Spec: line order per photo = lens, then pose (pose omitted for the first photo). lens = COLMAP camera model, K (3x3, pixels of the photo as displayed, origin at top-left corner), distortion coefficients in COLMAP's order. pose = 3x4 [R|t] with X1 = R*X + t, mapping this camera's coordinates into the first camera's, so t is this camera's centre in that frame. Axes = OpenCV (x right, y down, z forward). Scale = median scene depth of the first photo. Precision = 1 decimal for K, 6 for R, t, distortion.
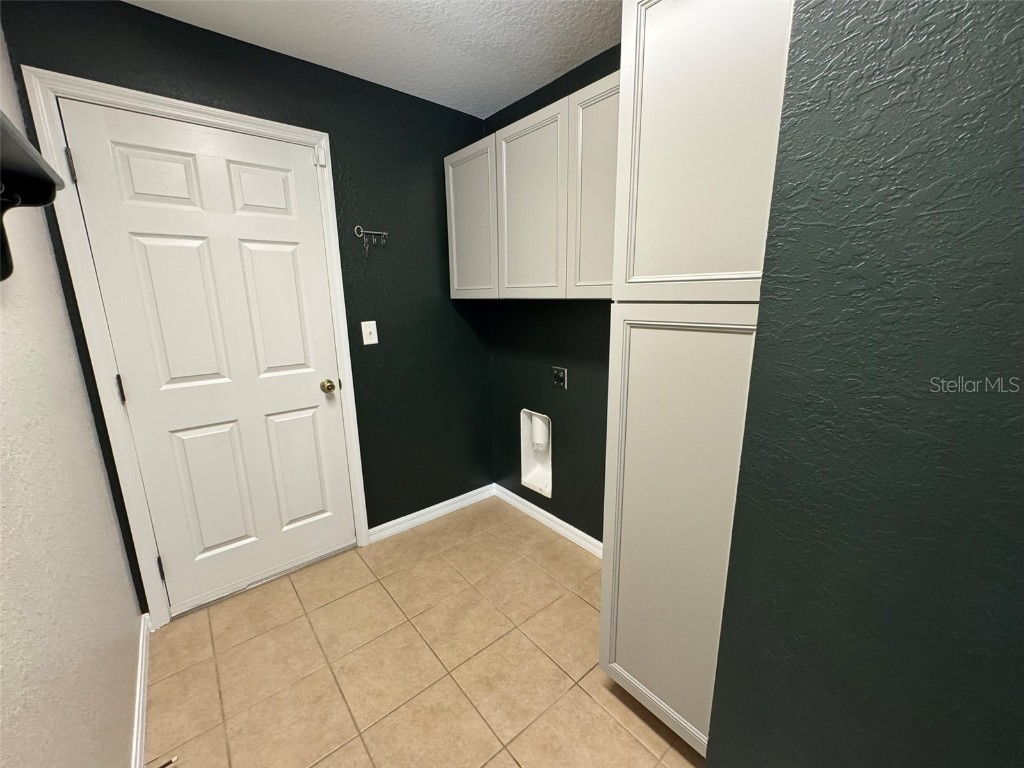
lens RADIAL K [[410.2, 0, 516.0], [0, 410.2, 386.9], [0, 0, 1]] dist [-0.002250, -0.000147]
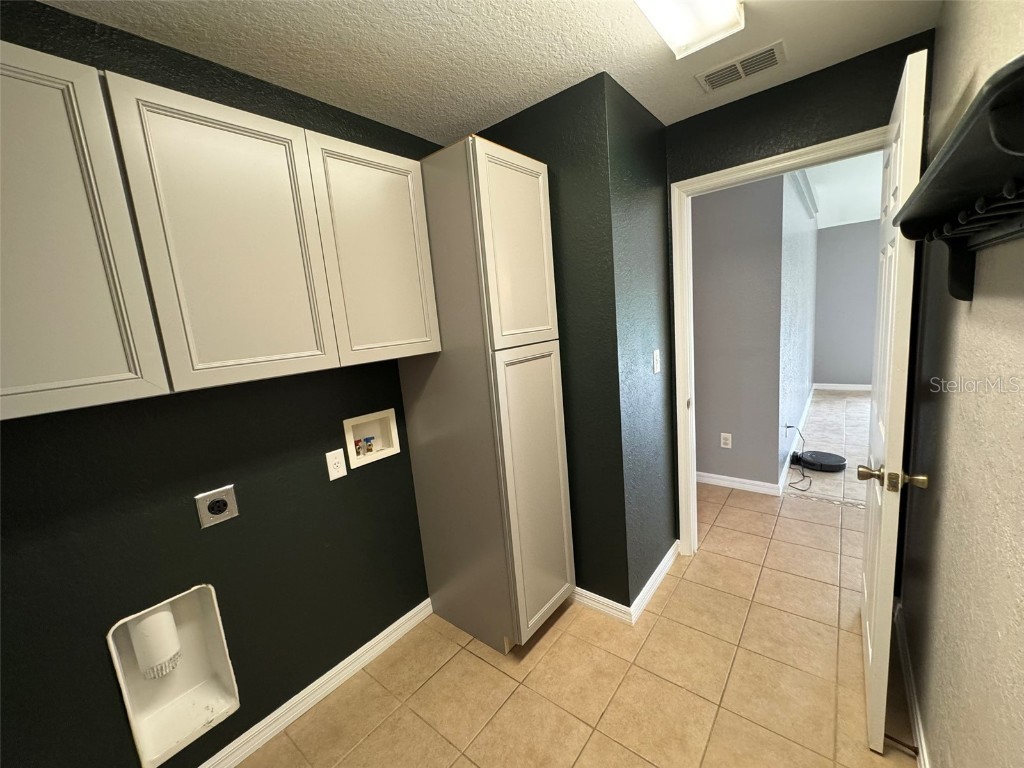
lens RADIAL K [[410.2, 0, 513.9], [0, 410.2, 379.1], [0, 0, 1]] dist [-0.002250, -0.000147]
pose [[-0.196387, -0.124127, 0.972638, -0.864395], [0.304346, 0.935245, 0.180806, -0.274655], [-0.932097, 0.331527, -0.145893, 0.933870]]
